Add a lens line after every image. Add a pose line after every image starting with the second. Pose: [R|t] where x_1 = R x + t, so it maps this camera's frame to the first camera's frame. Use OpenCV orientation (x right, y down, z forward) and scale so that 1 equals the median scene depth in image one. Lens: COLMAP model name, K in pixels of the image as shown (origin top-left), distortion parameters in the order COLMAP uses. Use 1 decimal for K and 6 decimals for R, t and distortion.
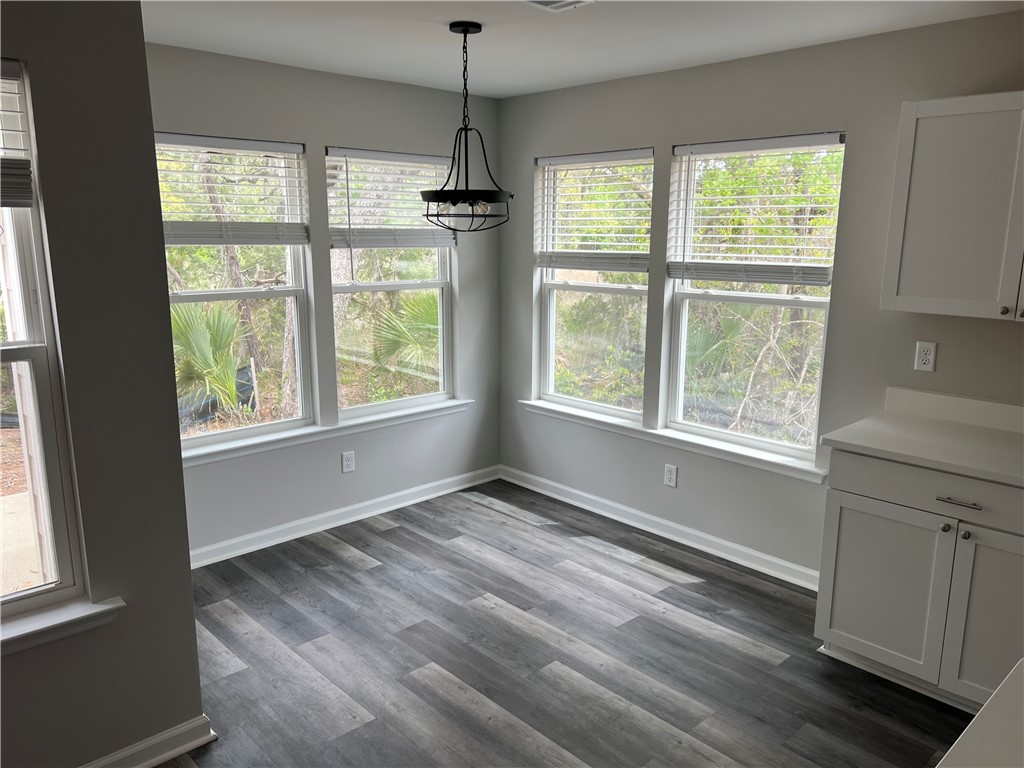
lens RADIAL K [[763.2, 0, 513.5], [0, 763.2, 401.3], [0, 0, 1]] dist [0.032858, -0.002554]
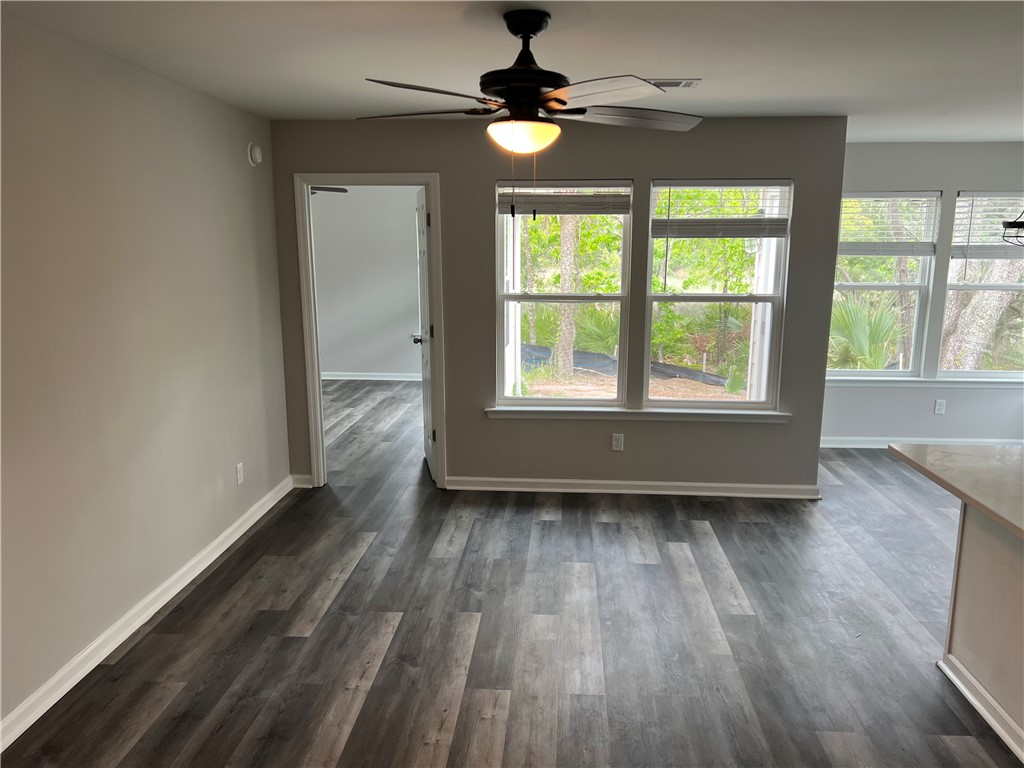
lens RADIAL K [[771.6, 0, 512.0], [0, 771.6, 384.0], [0, 0, 1]] dist [0.003503, -0.013016]
pose [[0.676122, 0.127871, -0.725609, 0.291977], [-0.160330, 0.986759, 0.024497, 0.133588], [0.719134, 0.099773, 0.687671, -0.588820]]
